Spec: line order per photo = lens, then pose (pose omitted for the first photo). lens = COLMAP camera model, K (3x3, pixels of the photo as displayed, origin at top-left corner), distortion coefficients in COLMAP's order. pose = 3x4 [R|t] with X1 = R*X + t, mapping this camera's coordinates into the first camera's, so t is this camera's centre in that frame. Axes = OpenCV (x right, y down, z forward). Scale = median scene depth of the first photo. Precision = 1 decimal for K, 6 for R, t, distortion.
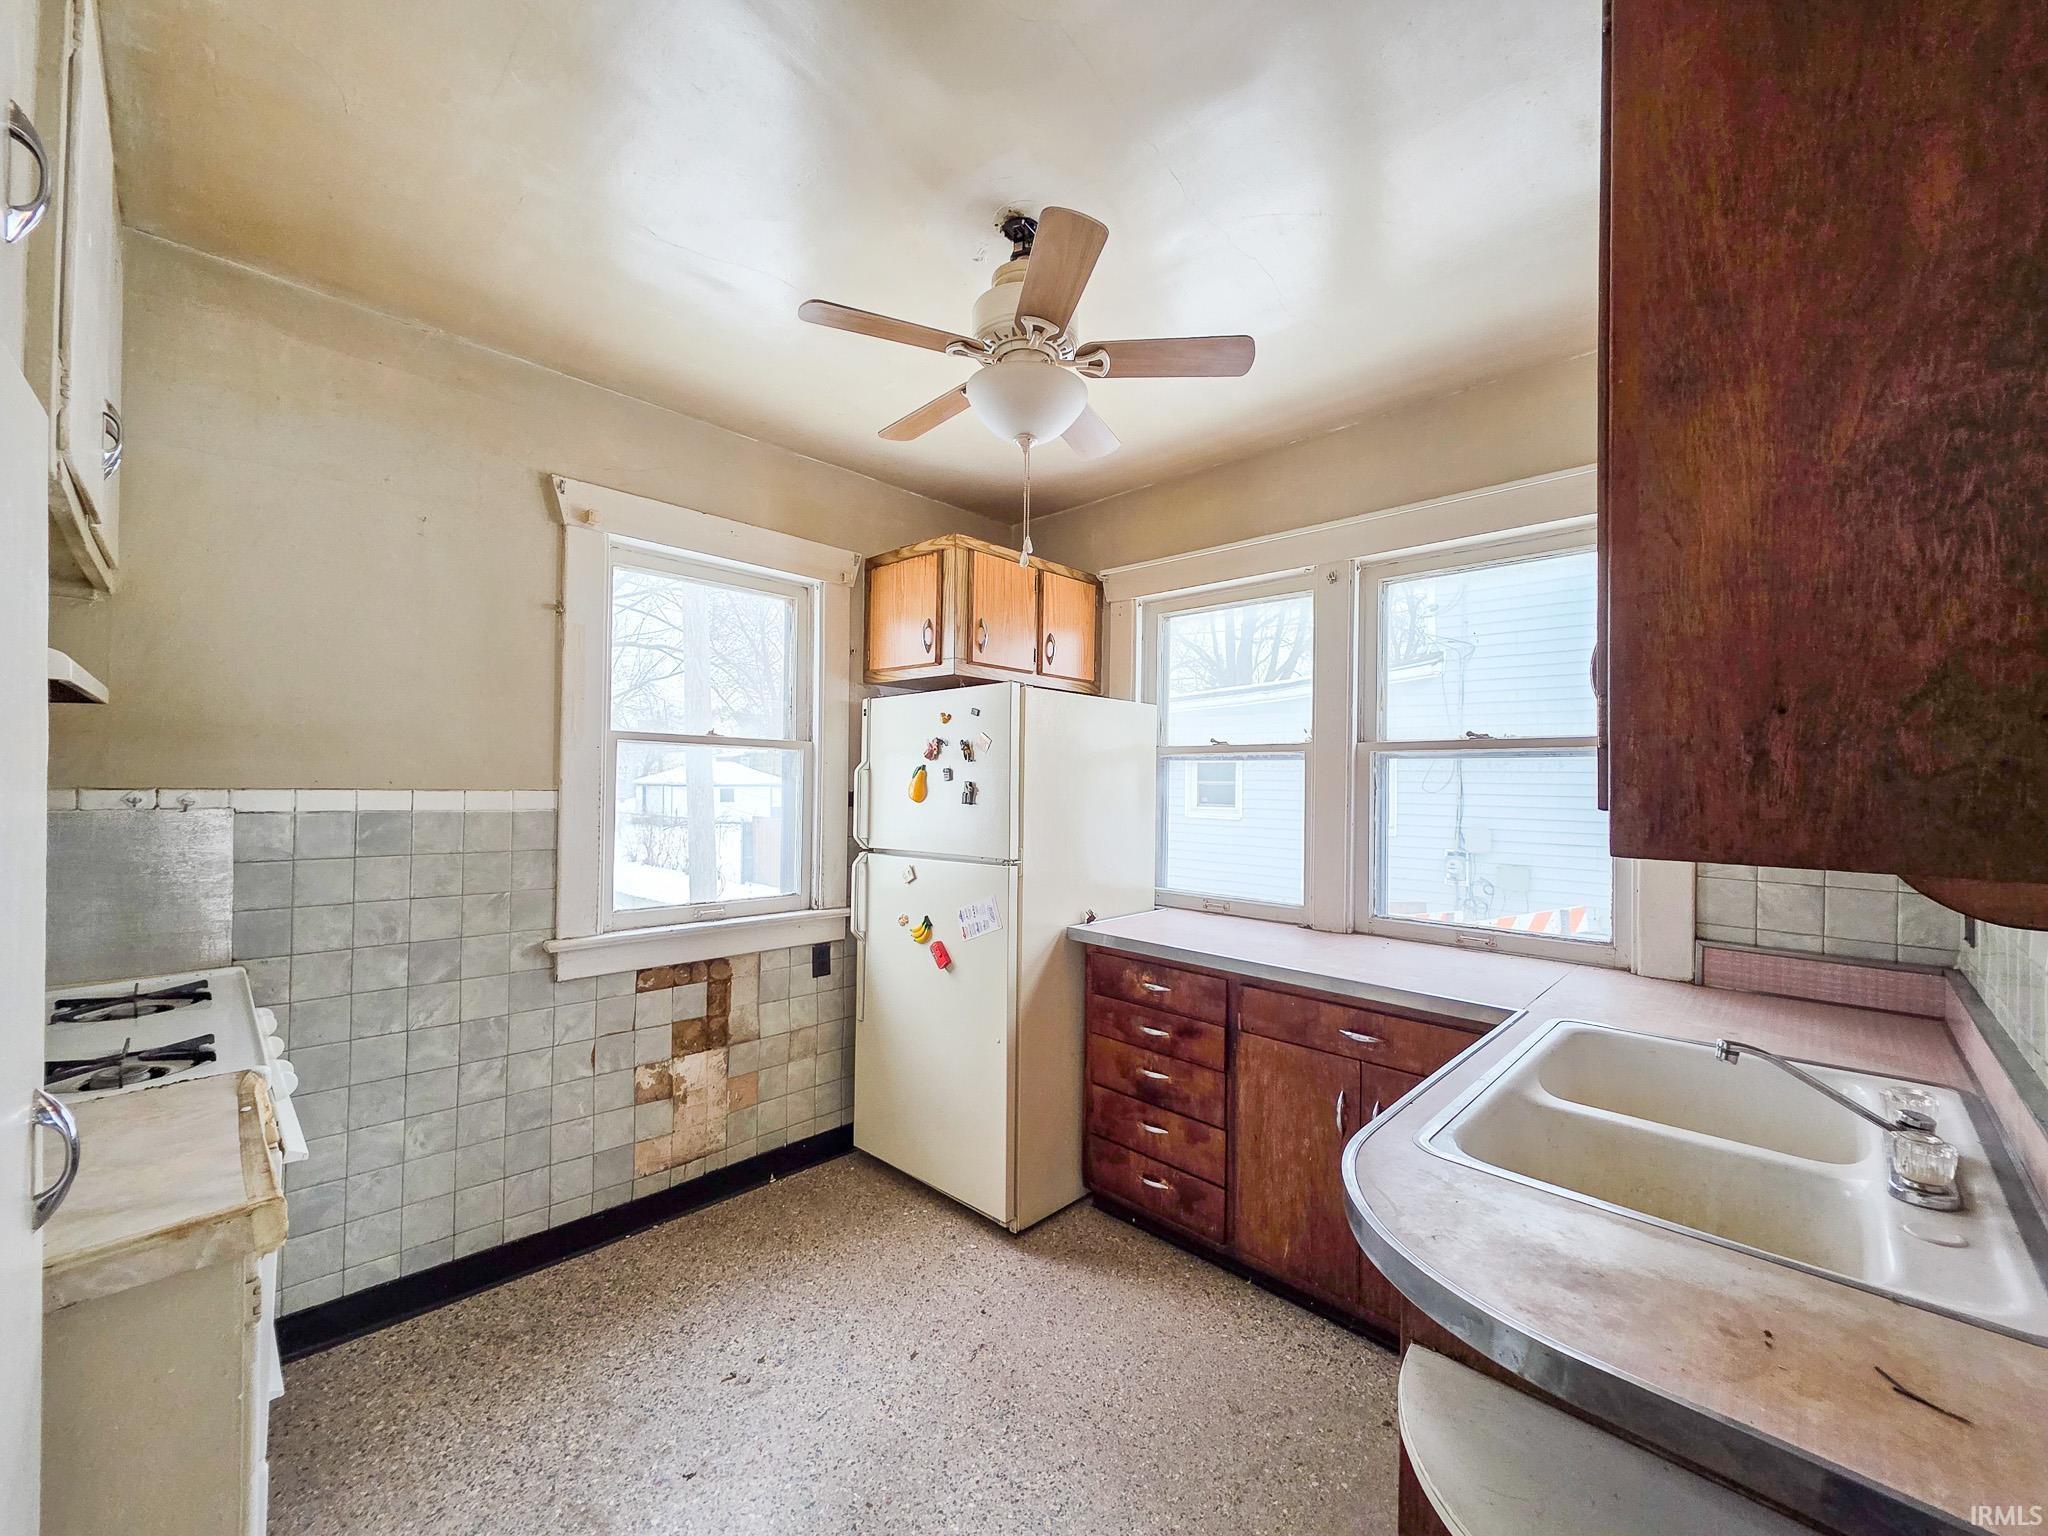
lens RADIAL K [[810.4, 0, 1021.3], [0, 810.4, 770.3], [0, 0, 1]] dist [0.001685, -0.000039]
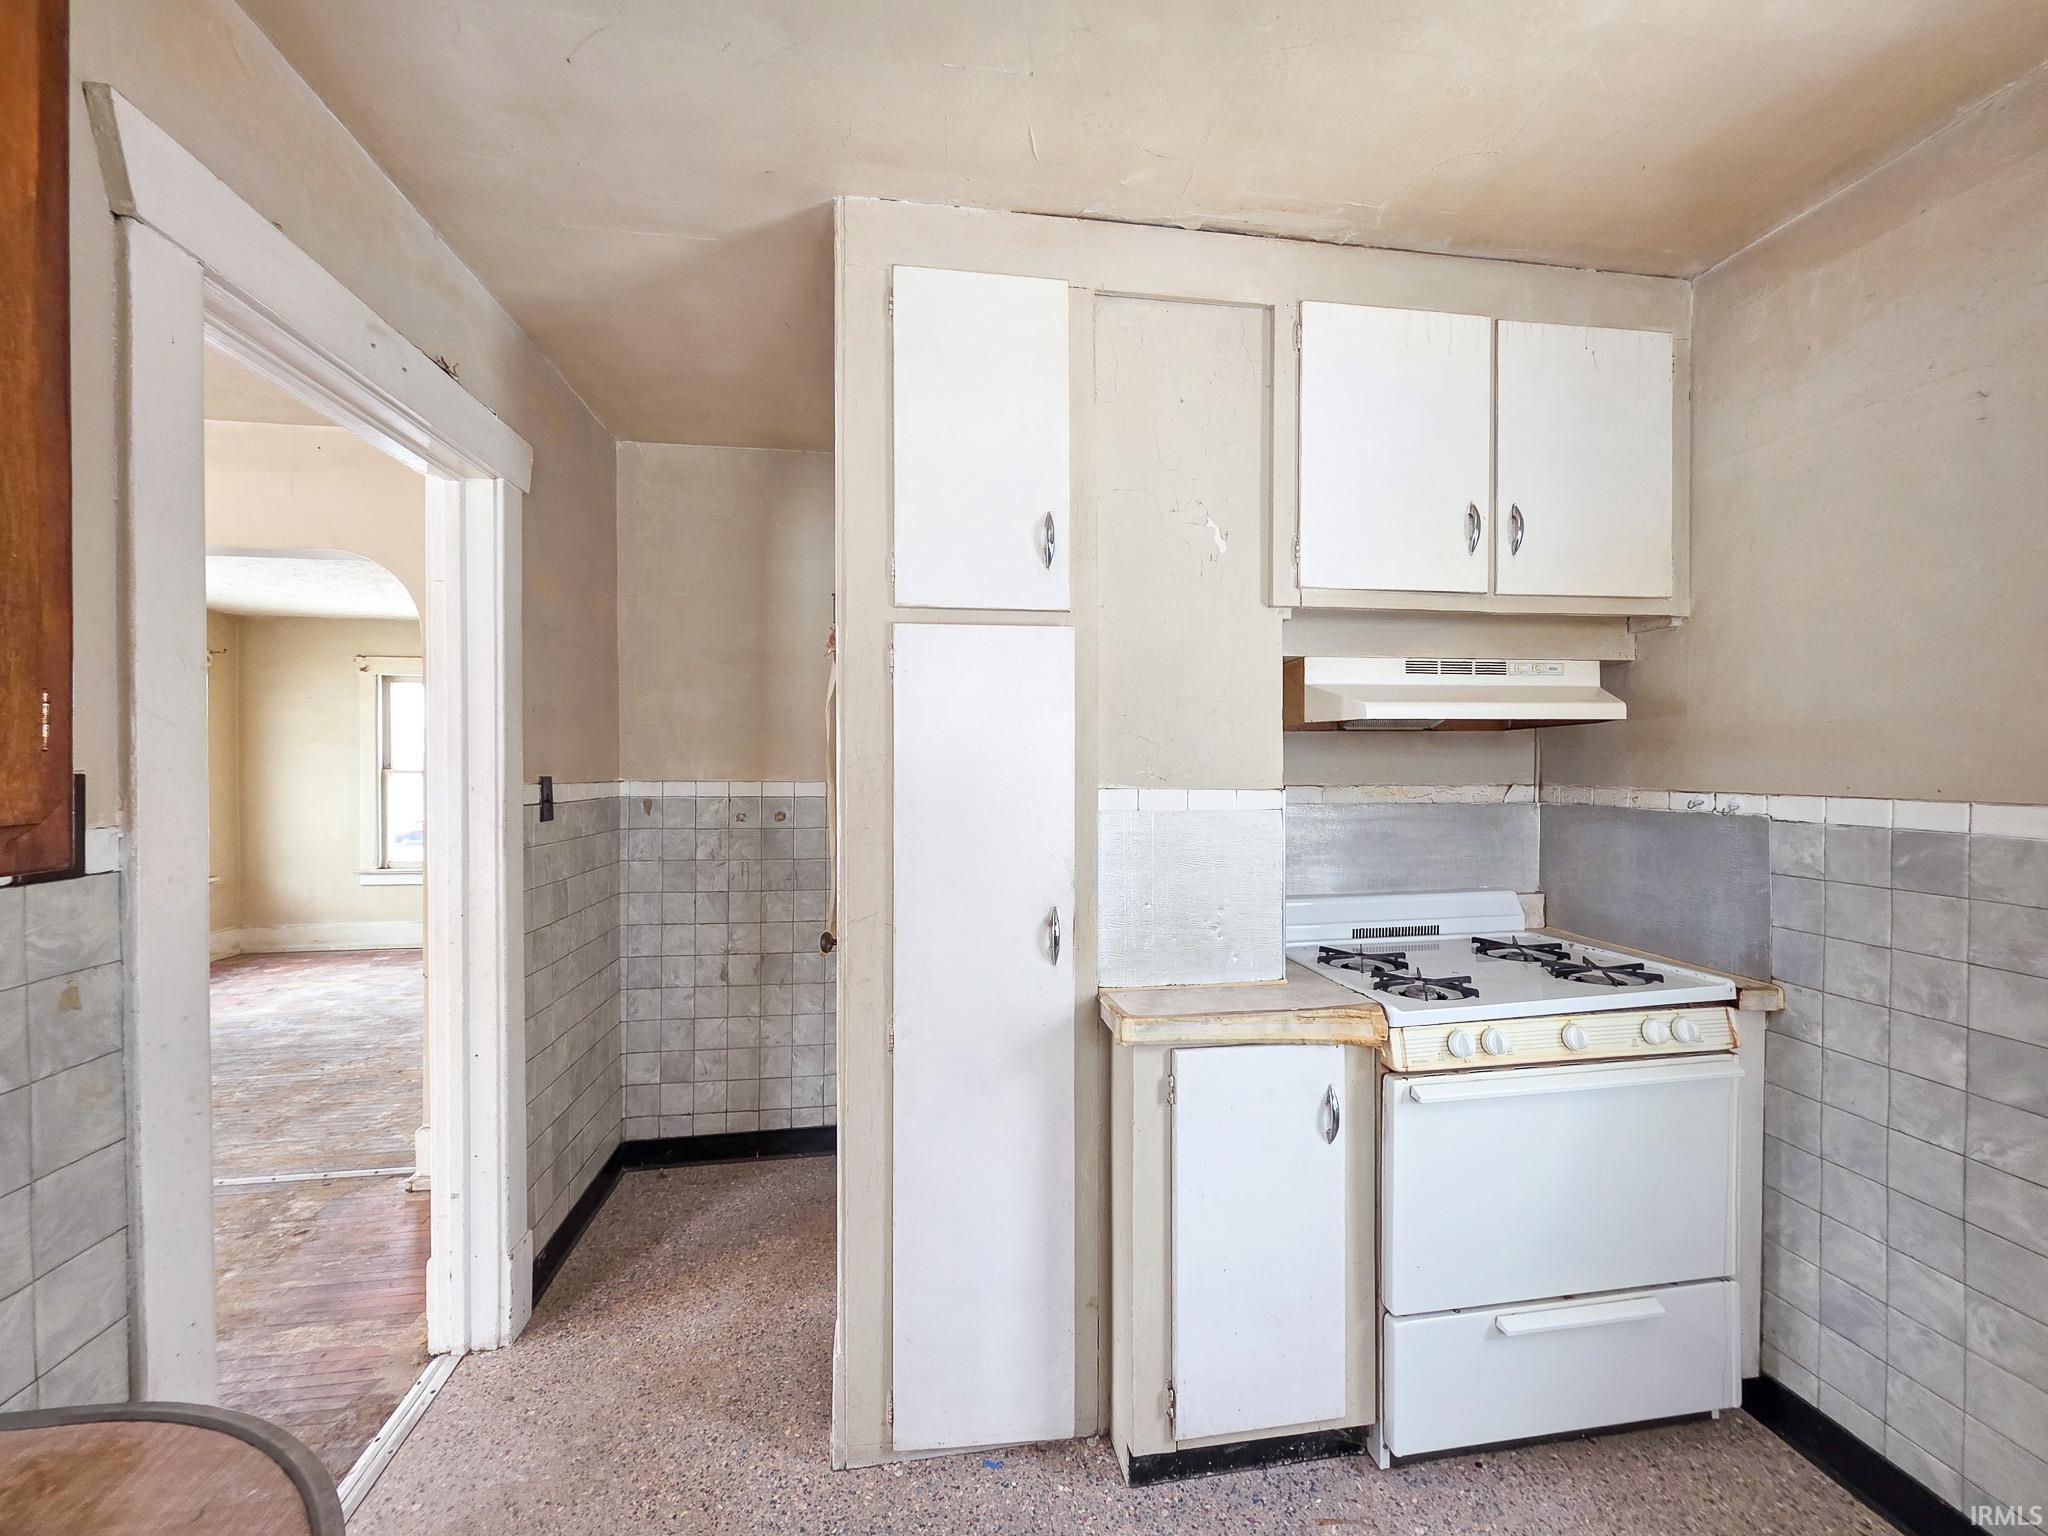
lens RADIAL K [[810.4, 0, 1027.9], [0, 810.4, 773.7], [0, 0, 1]] dist [0.001685, -0.000039]
pose [[-0.591377, -0.005060, -0.806380, 0.234371], [0.002507, 0.999964, -0.008114, 0.003113], [0.806392, -0.006820, -0.591343, 0.694938]]
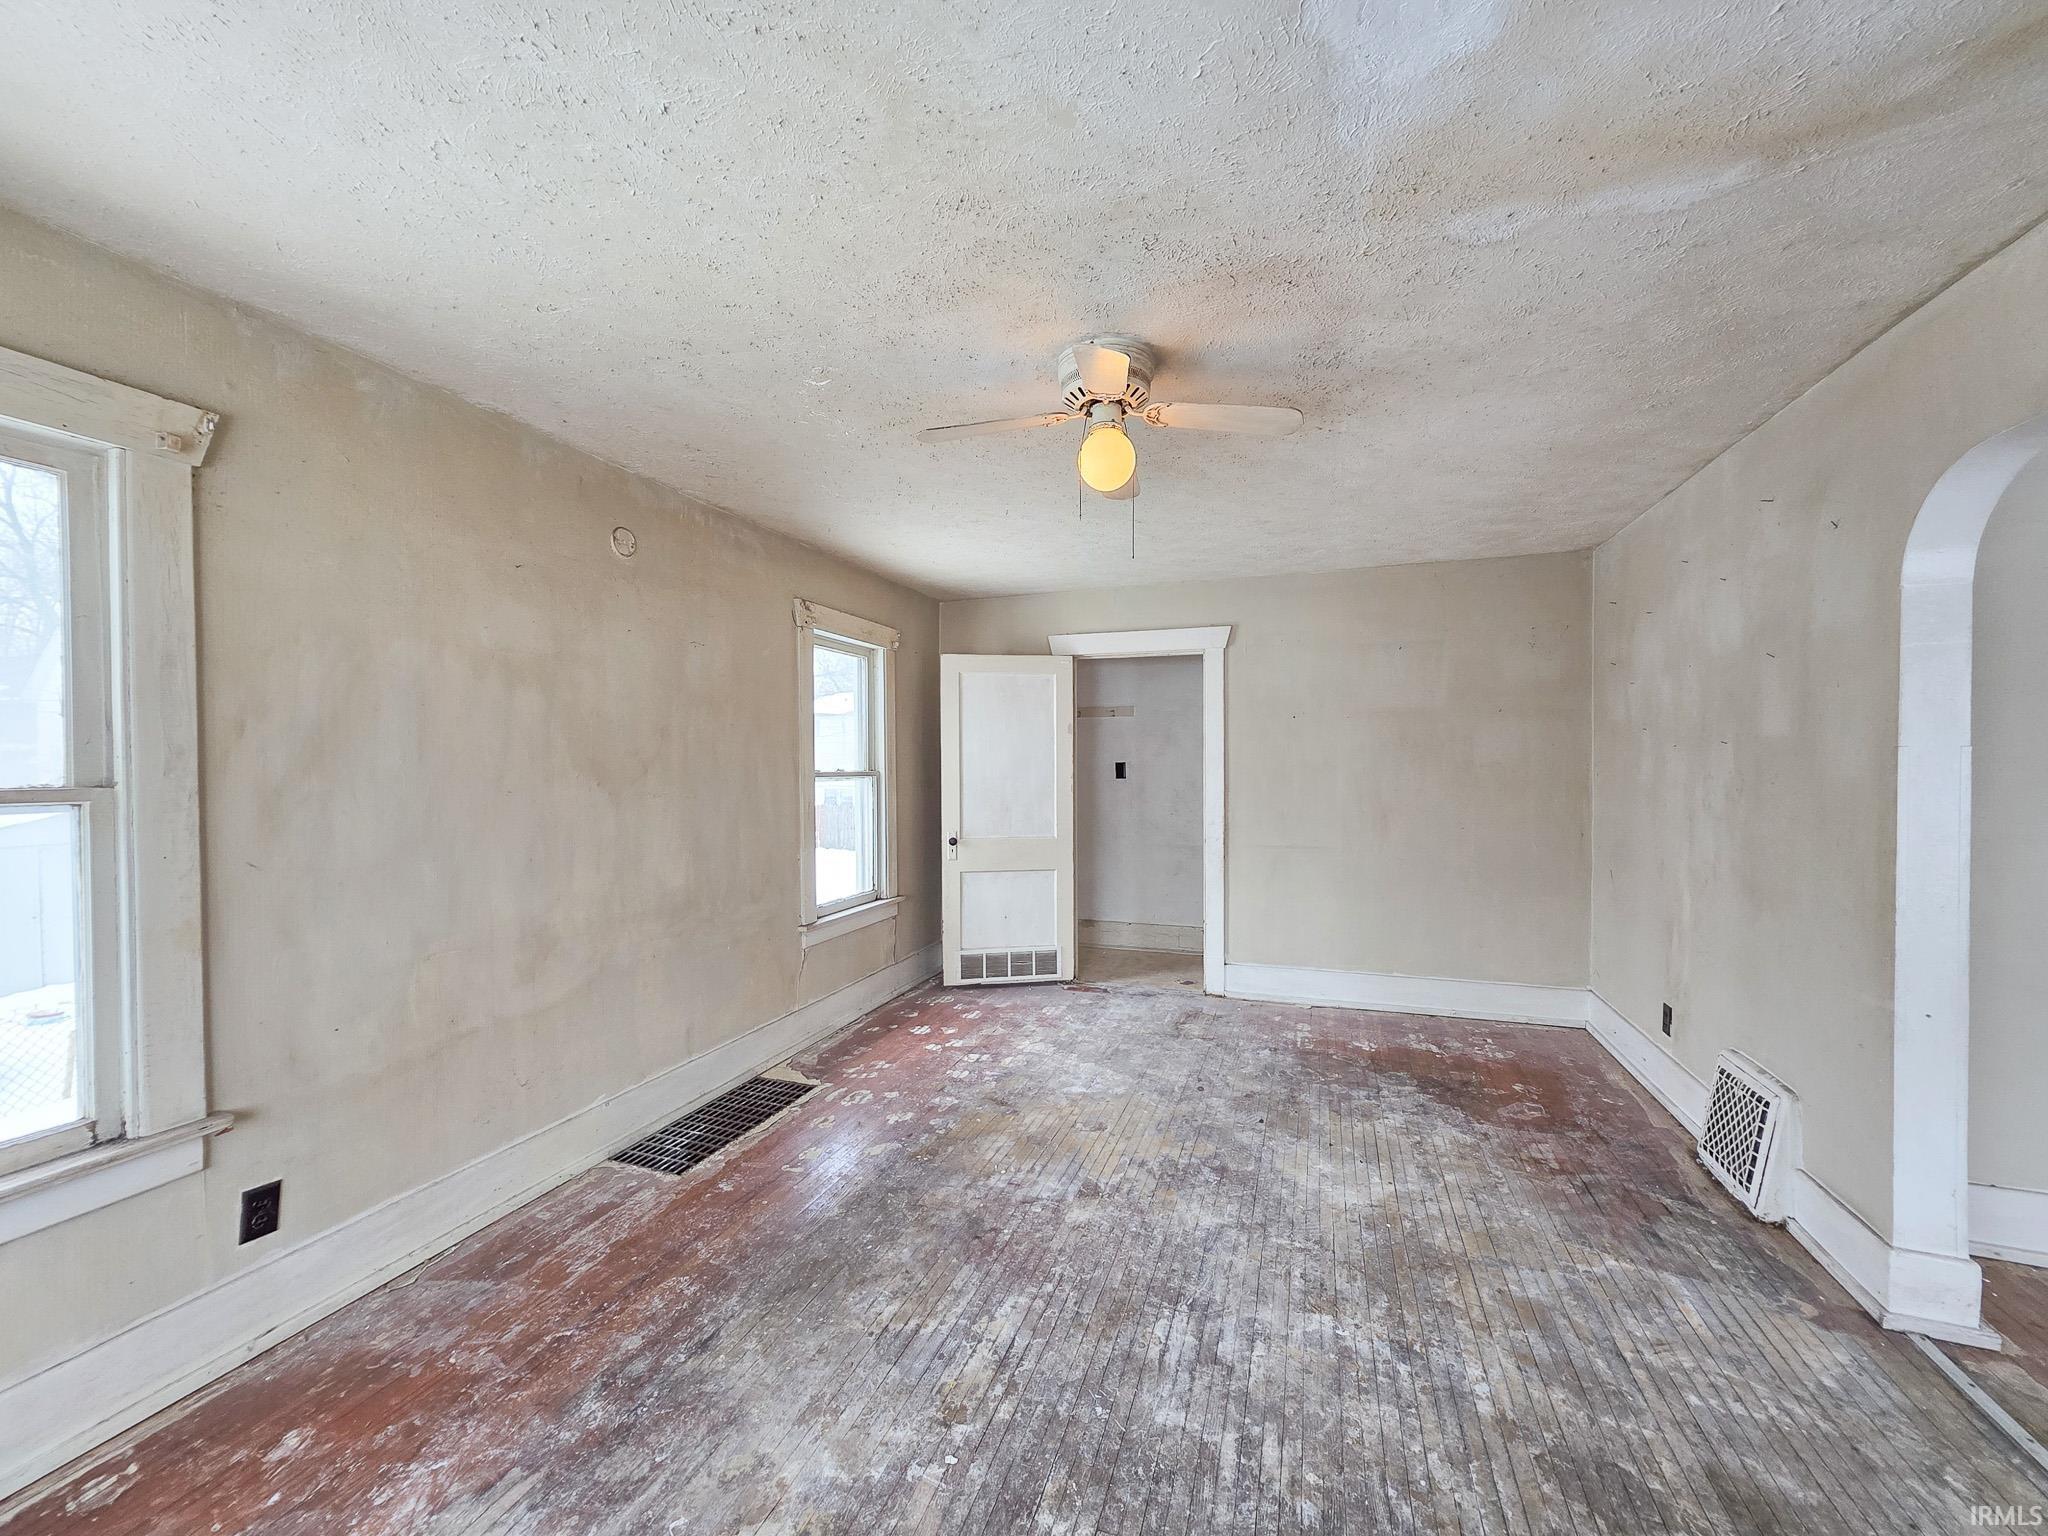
lens RADIAL K [[810.4, 0, 1021.3], [0, 810.4, 769.7], [0, 0, 1]] dist [0.001685, -0.000039]
pose [[0.422386, -0.002558, -0.906412, 0.165056], [0.019688, 0.999786, 0.006353, -0.040966], [0.906202, -0.020529, 0.422346, -1.957271]]
